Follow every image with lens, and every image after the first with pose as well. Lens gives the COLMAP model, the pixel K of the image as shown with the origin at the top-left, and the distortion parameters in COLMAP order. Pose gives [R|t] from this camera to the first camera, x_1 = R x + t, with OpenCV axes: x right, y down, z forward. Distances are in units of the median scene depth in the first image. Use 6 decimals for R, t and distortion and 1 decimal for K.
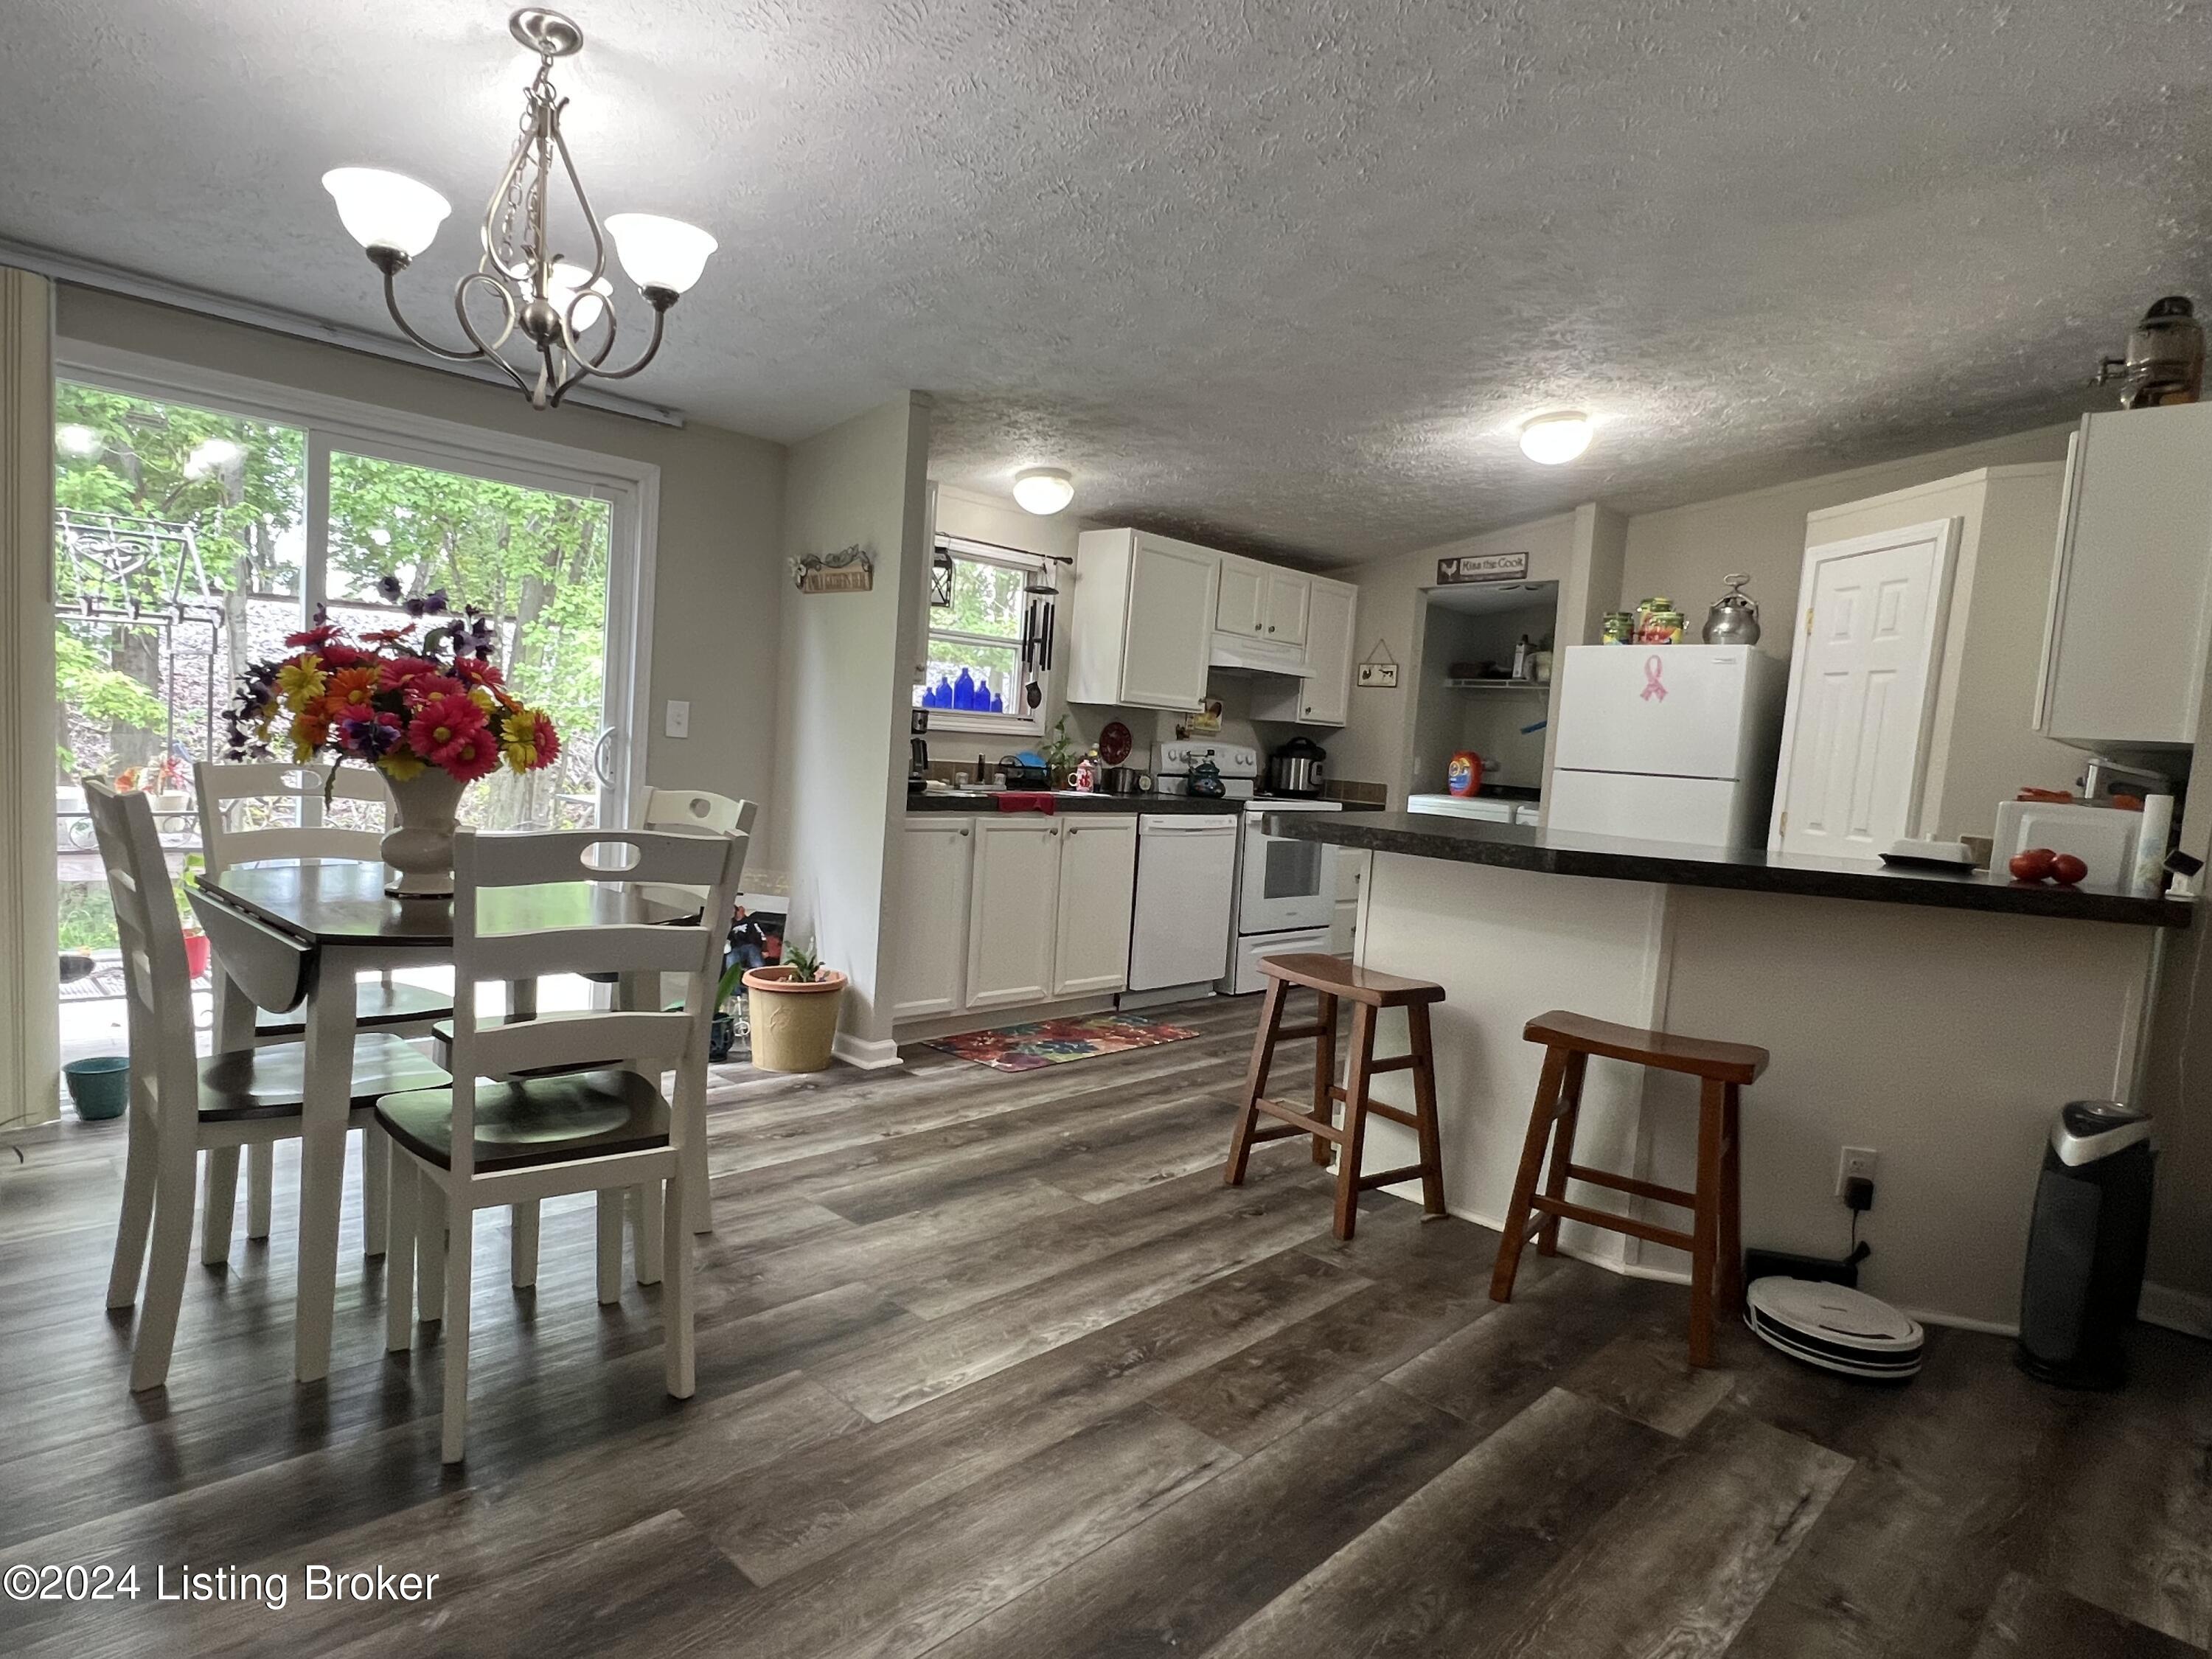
lens RADIAL K [[1253.2, 0, 1106.8], [0, 1253.2, 836.0], [0, 0, 1]] dist [0.006458, 0.003901]
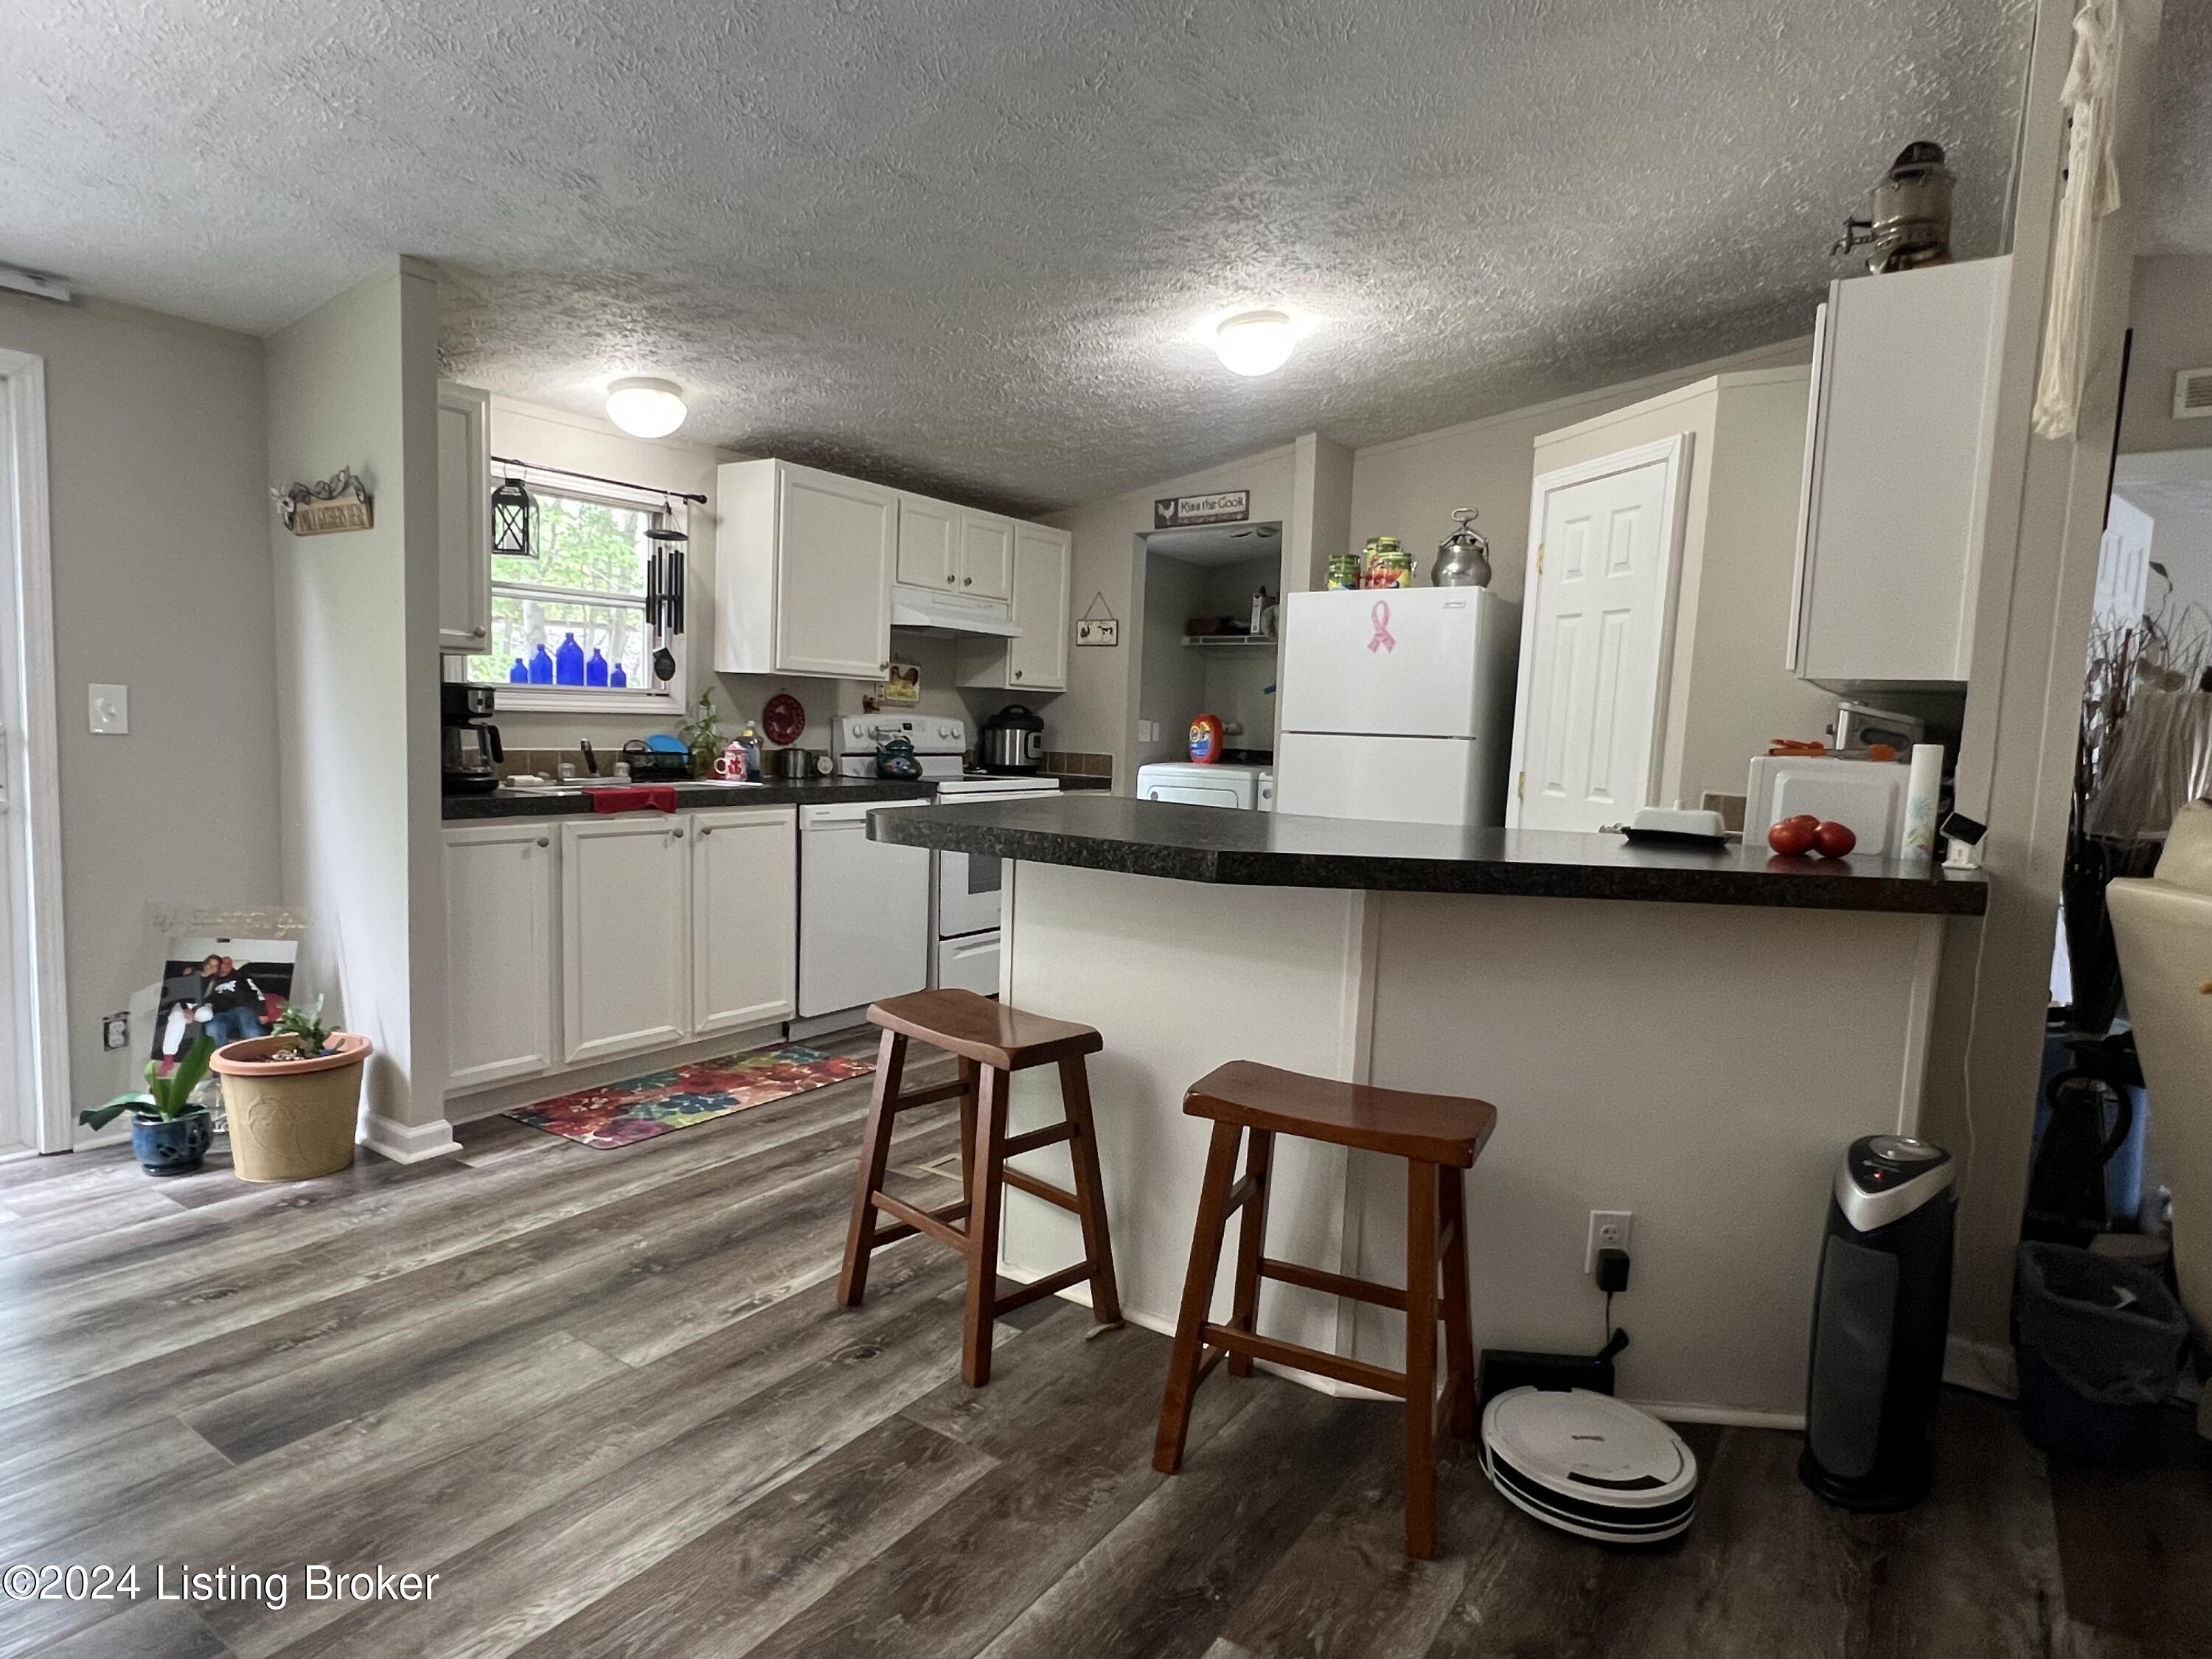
lens RADIAL K [[1253.2, 0, 1104.1], [0, 1253.2, 834.4], [0, 0, 1]] dist [0.006458, 0.003901]
pose [[0.986066, -0.049069, 0.158954, 0.124903], [0.045363, 0.998609, 0.026861, -0.015305], [-0.160051, -0.019276, 0.986920, 0.202839]]
